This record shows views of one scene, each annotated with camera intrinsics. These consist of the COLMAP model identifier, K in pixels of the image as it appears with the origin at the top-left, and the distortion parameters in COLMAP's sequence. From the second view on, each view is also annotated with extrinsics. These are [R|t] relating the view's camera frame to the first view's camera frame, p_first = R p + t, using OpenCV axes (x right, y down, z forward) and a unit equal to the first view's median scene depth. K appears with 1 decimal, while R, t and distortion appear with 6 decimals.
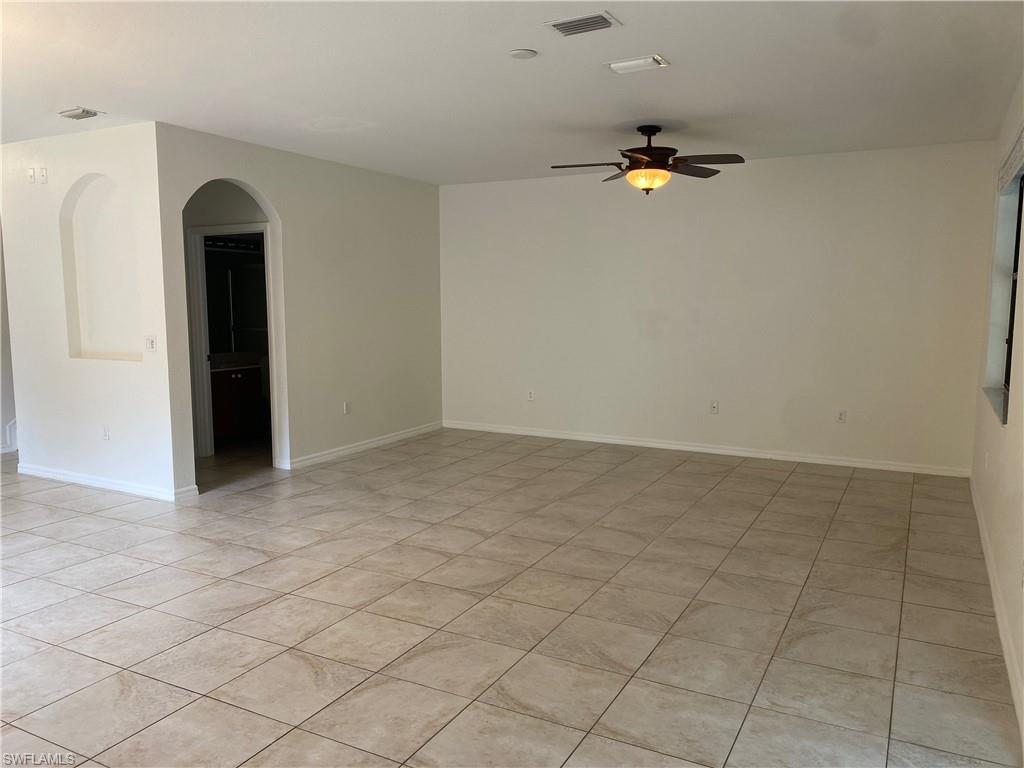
lens RADIAL K [[778.7, 0, 512.0], [0, 778.7, 384.0], [0, 0, 1]] dist [0.047605, -0.051392]
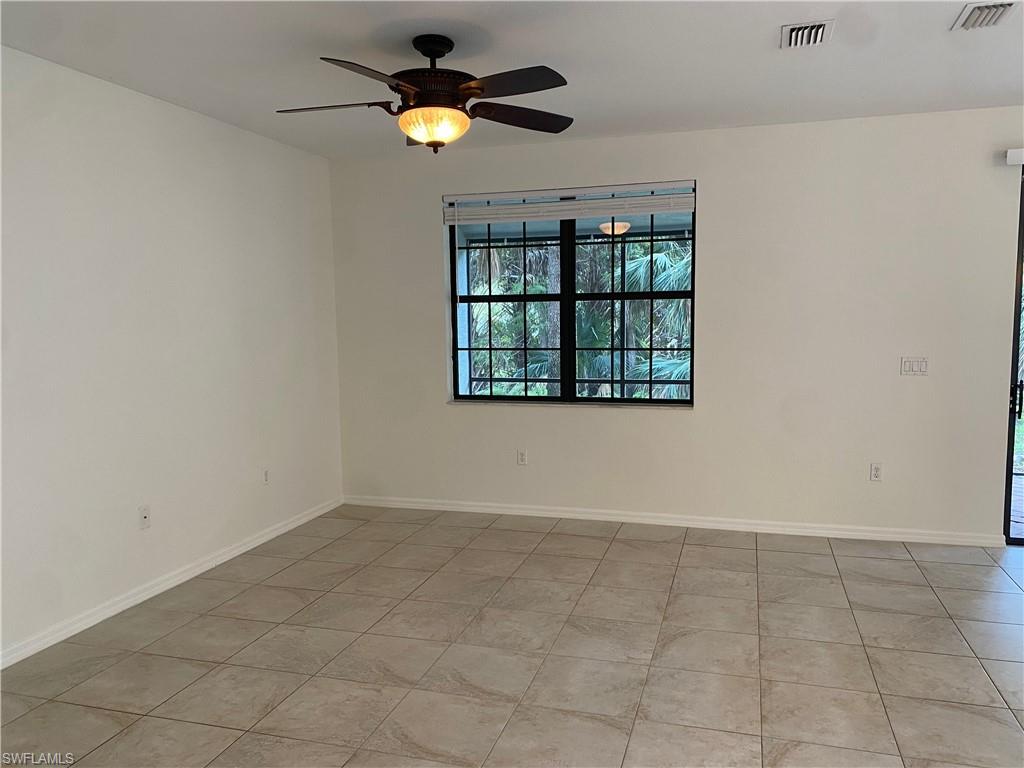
lens RADIAL K [[784.6, 0, 518.1], [0, 784.6, 400.2], [0, 0, 1]] dist [-0.010089, -0.001465]
pose [[-0.188300, -0.112951, 0.975595, -0.524212], [0.130907, 0.981614, 0.138914, -0.151699], [-0.973348, 0.153870, -0.170052, 1.272948]]
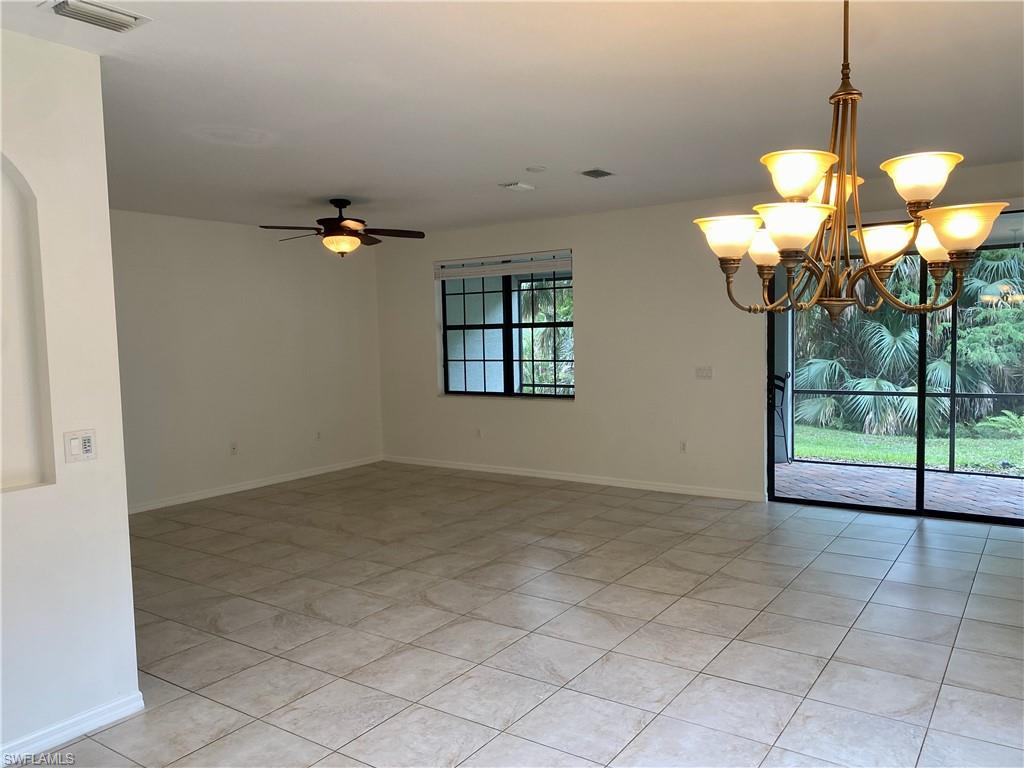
lens RADIAL K [[778.7, 0, 512.0], [0, 778.7, 384.0], [0, 0, 1]] dist [0.047605, -0.051392]
pose [[0.120274, -0.070592, 0.990228, -1.135002], [0.140033, 0.988702, 0.053474, -0.093286], [-0.982815, 0.132233, 0.128800, 0.752450]]
